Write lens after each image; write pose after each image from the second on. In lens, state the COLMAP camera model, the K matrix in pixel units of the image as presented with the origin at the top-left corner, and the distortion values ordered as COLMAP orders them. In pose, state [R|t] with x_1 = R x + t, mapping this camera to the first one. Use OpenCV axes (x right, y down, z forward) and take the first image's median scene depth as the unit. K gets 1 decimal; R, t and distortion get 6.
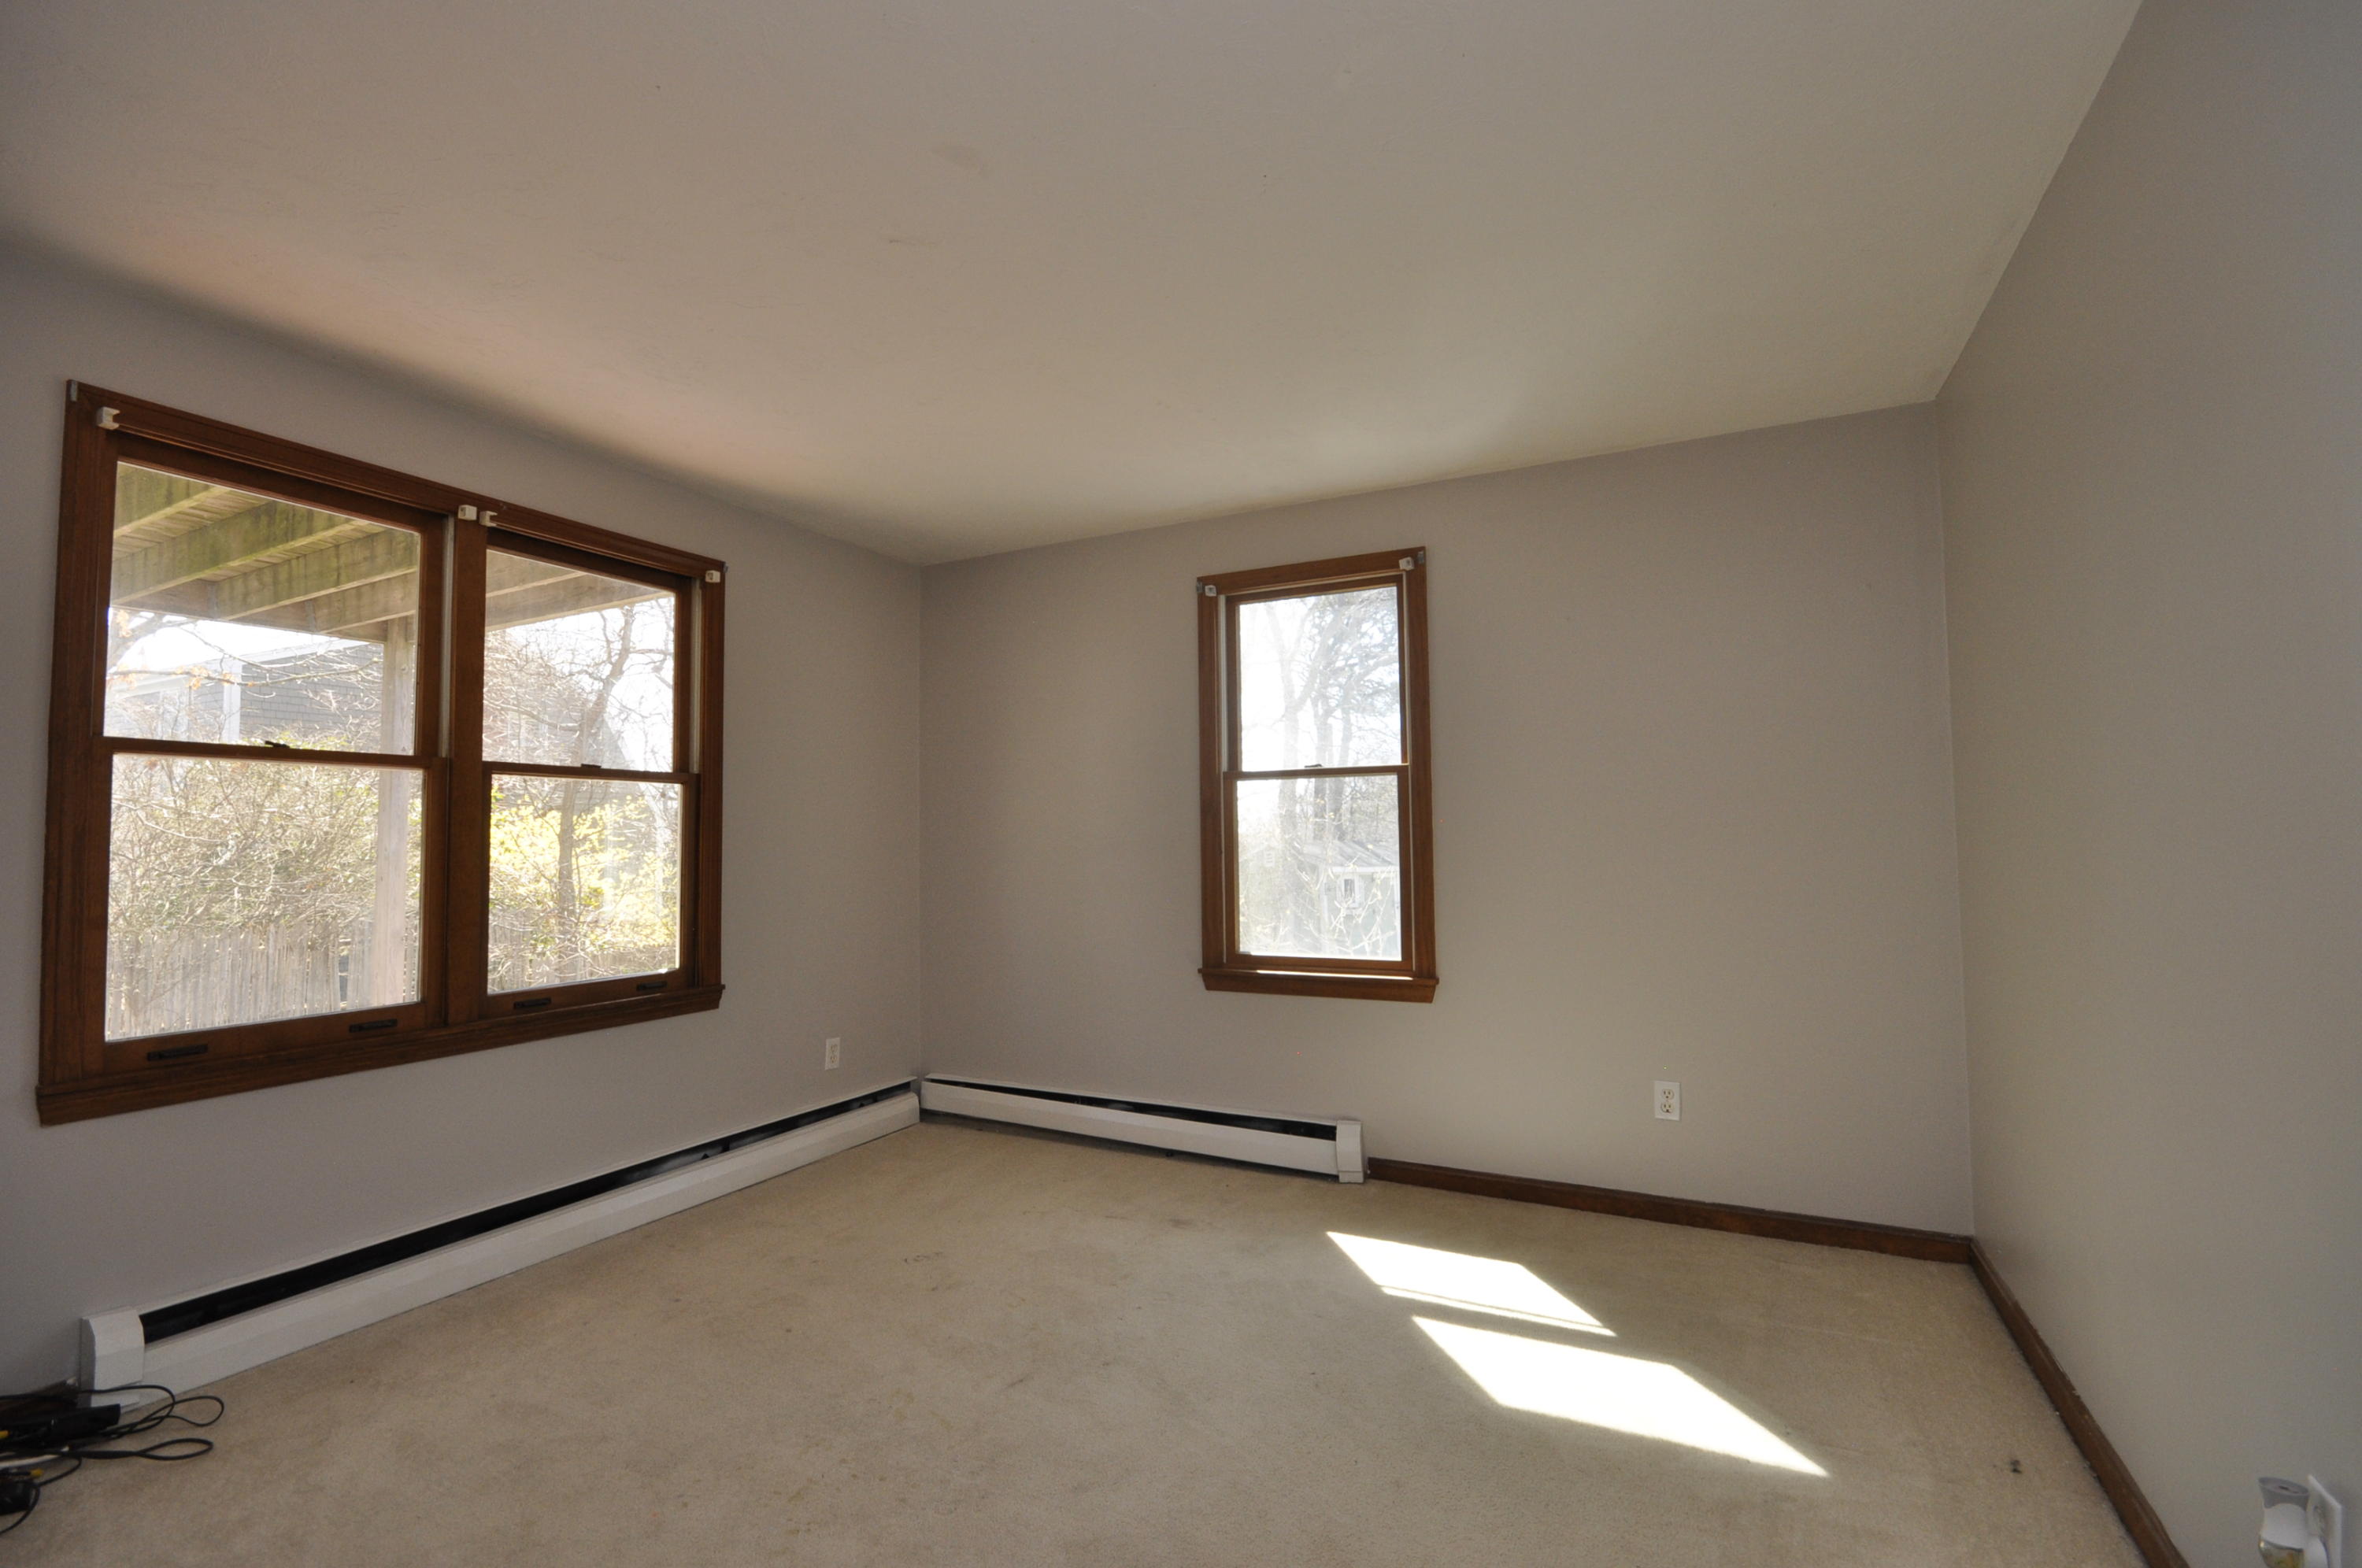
lens RADIAL K [[1032.6, 0, 1182.7], [0, 1032.6, 785.5], [0, 0, 1]] dist [0.001827, 0.000737]
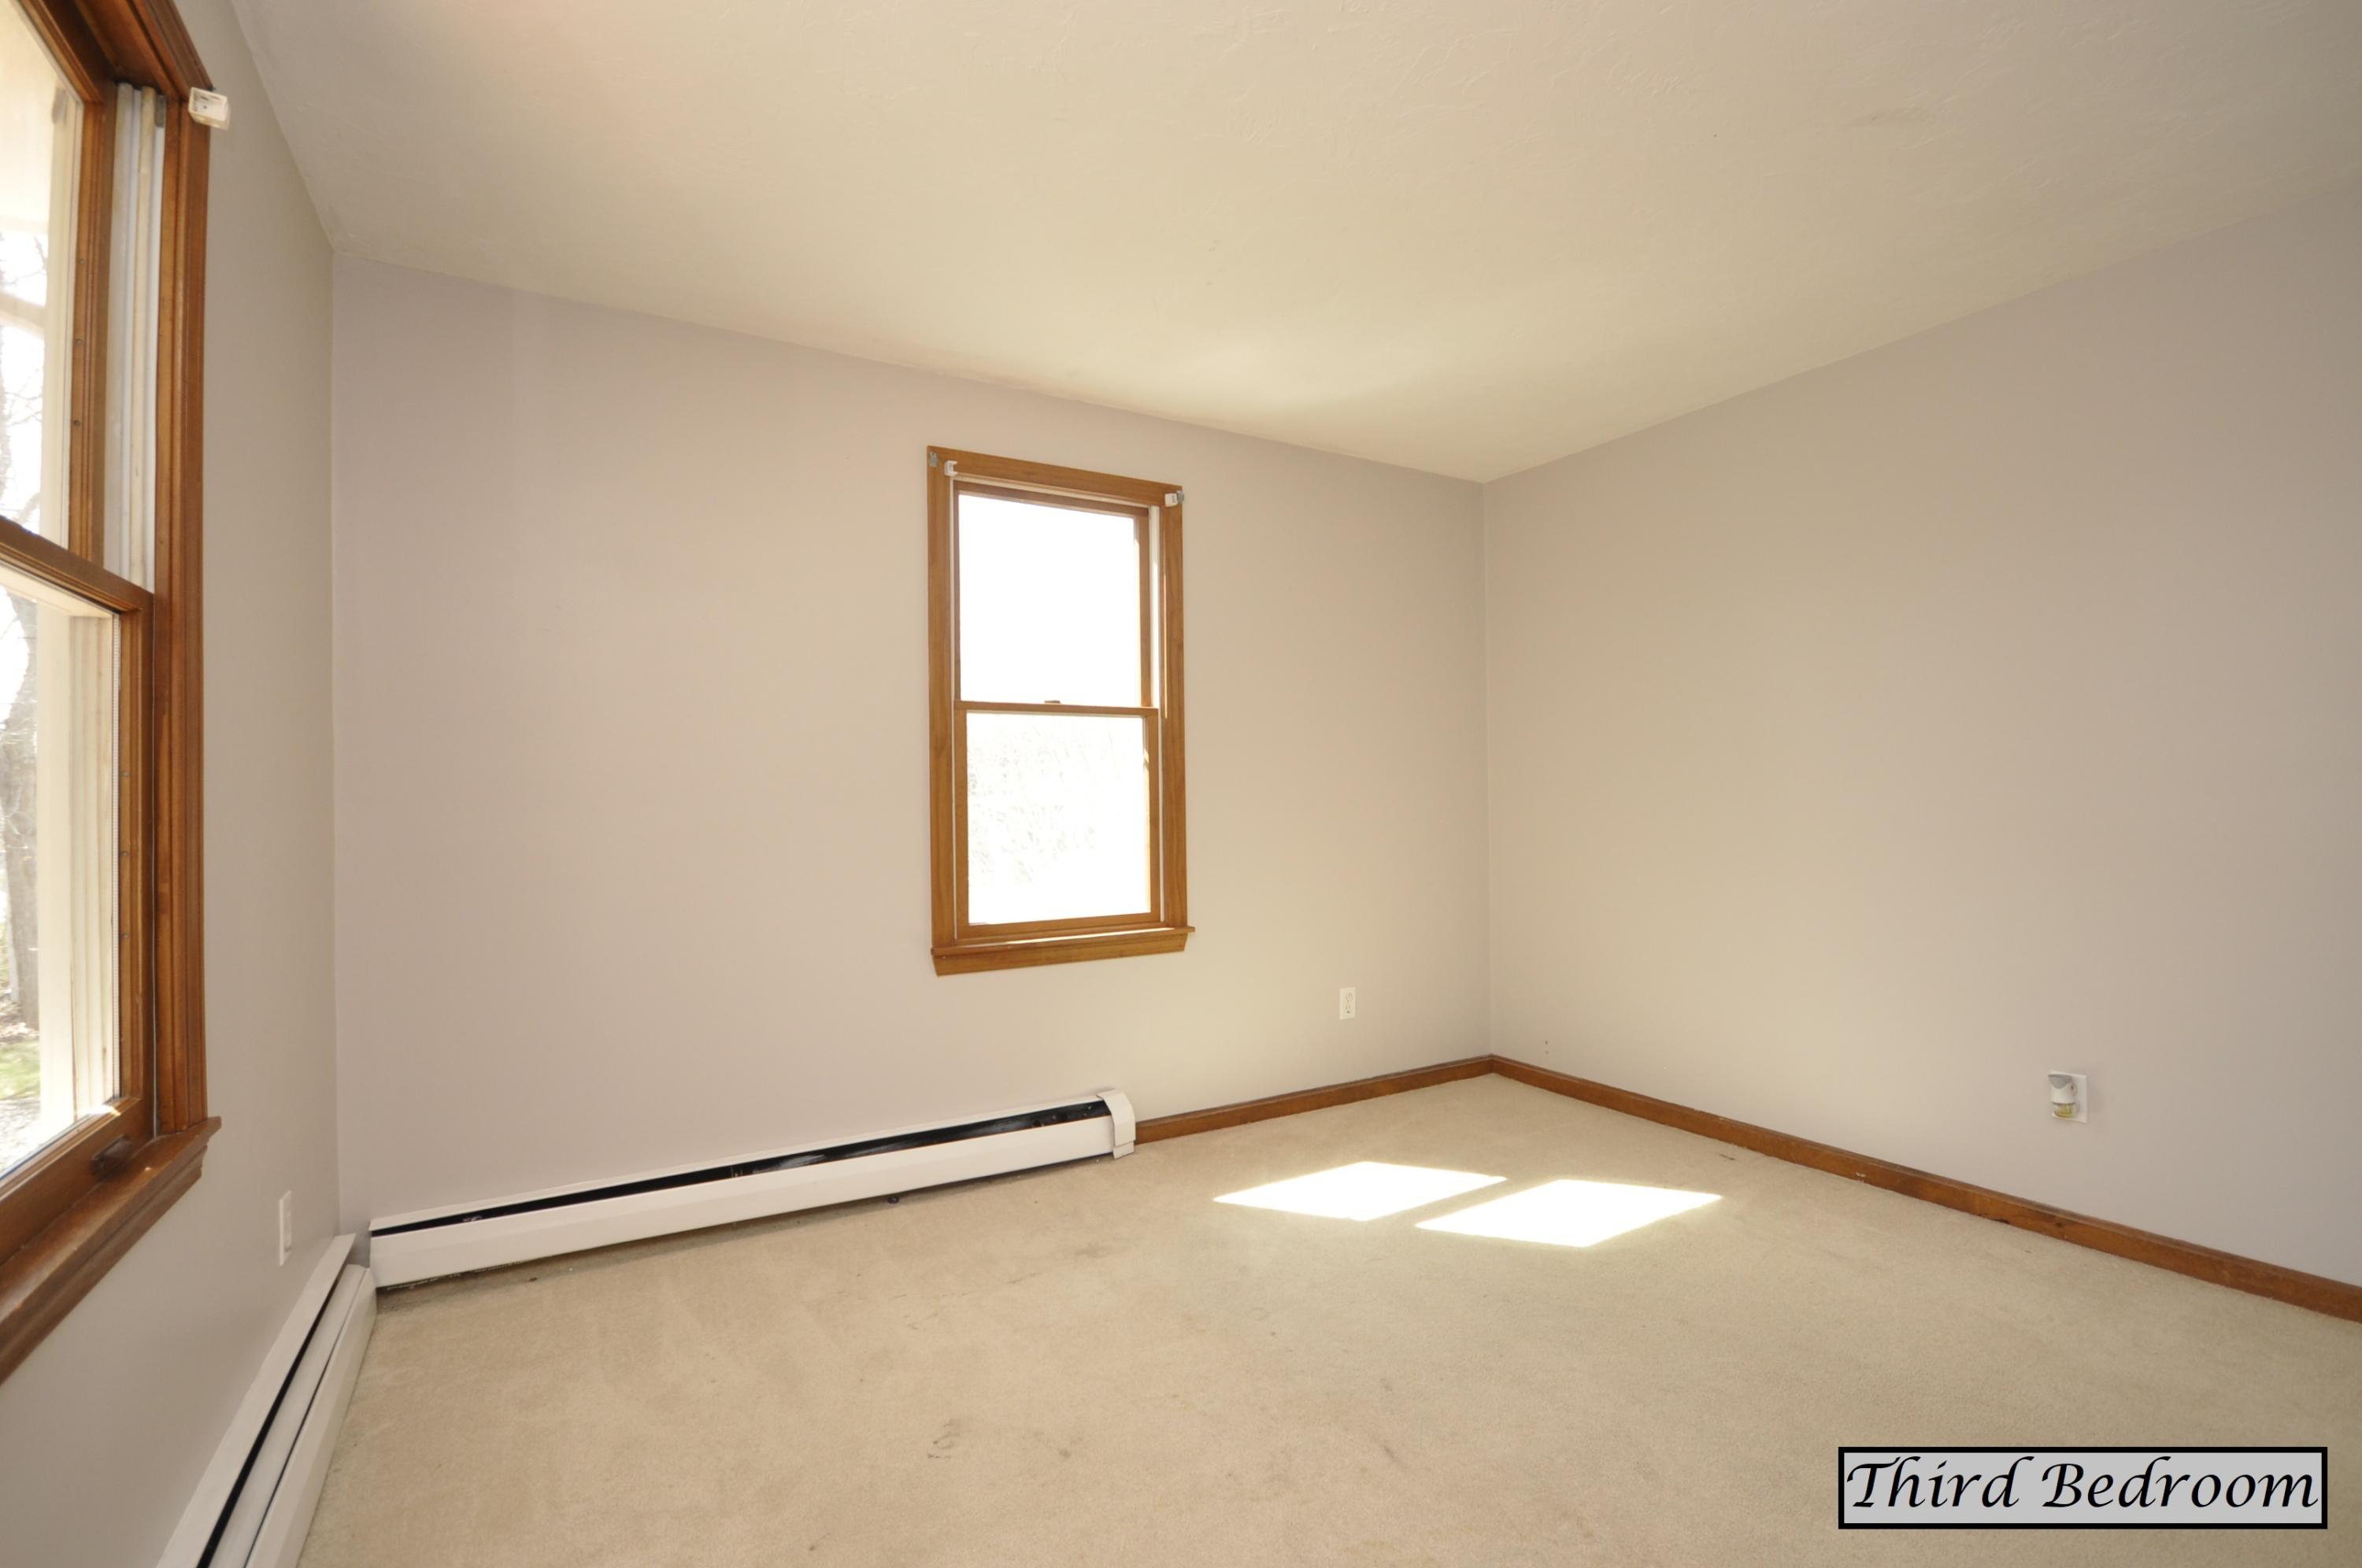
lens RADIAL K [[1032.6, 0, 1179.8], [0, 1032.6, 785.0], [0, 0, 1]] dist [0.001827, 0.000737]
pose [[0.527165, 0.020987, 0.849504, -0.601064], [-0.042255, 0.999106, 0.001538, 0.049216], [-0.848712, -0.036707, 0.527580, 0.479402]]
